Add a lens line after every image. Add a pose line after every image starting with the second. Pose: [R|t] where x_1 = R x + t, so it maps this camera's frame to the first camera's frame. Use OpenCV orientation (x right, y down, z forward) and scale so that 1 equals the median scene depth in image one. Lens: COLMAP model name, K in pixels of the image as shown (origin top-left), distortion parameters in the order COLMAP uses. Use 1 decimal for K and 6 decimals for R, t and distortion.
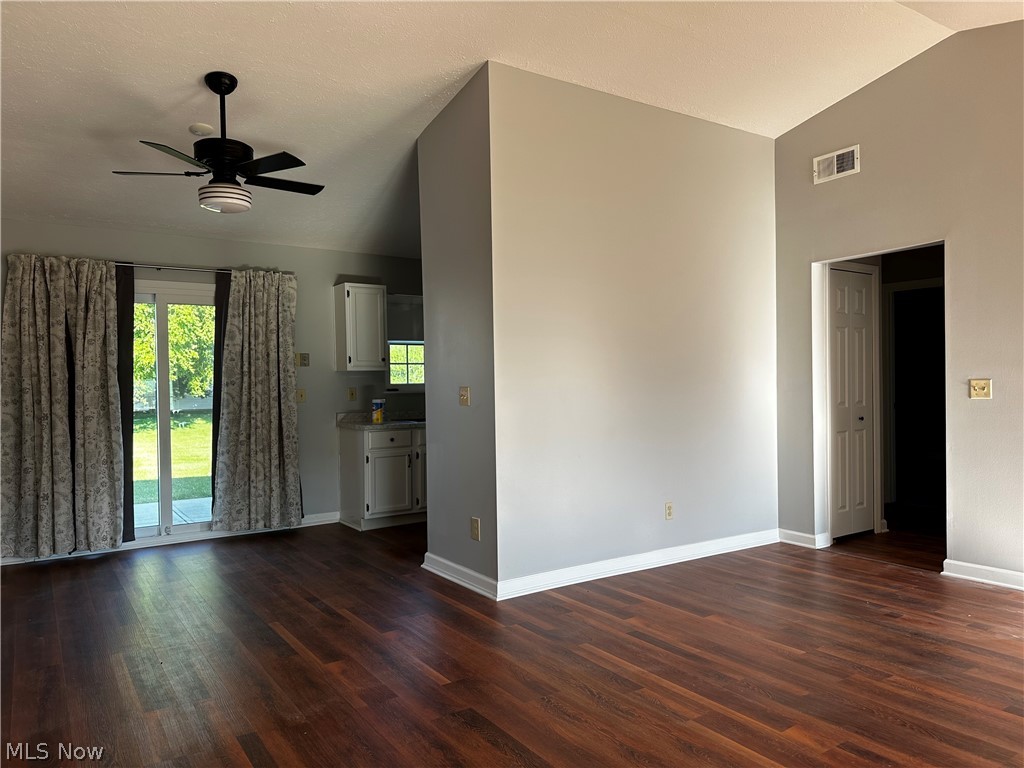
lens RADIAL K [[724.2, 0, 512.0], [0, 724.2, 384.0], [0, 0, 1]] dist [-0.001240, -0.001182]
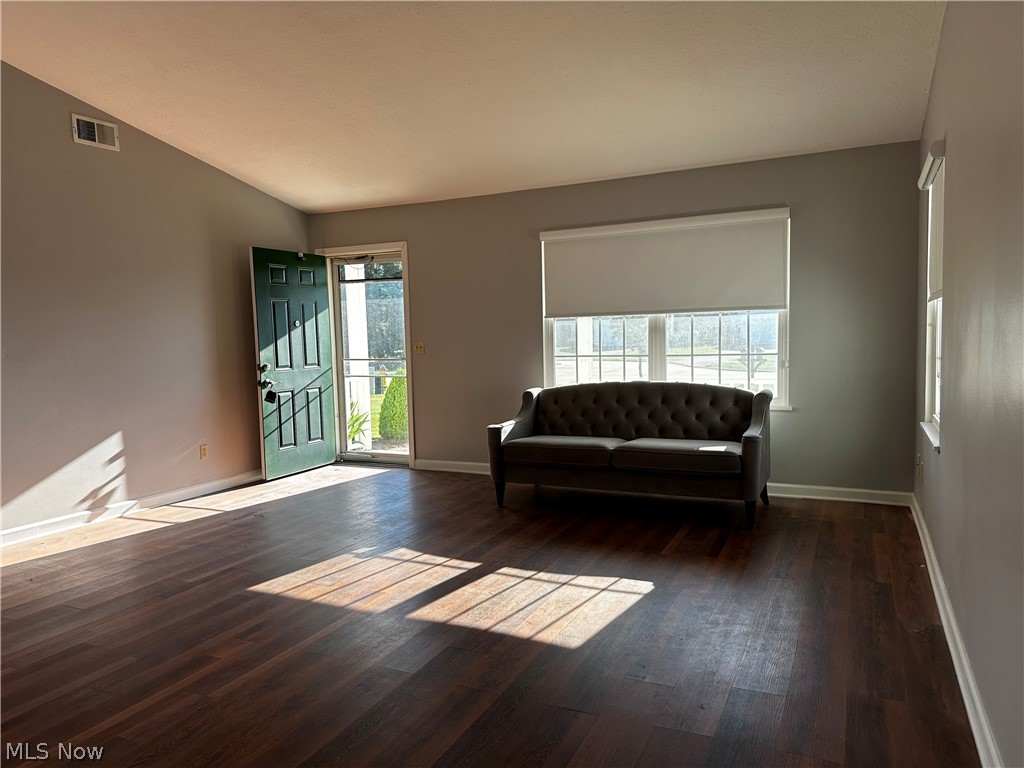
lens RADIAL K [[724.2, 0, 512.0], [0, 724.2, 384.0], [0, 0, 1]] dist [-0.001240, -0.001182]
pose [[-0.503715, -0.031426, 0.863298, -0.742567], [0.045563, 0.996981, 0.062877, 0.007590], [-0.862668, 0.071006, -0.500762, 1.053900]]
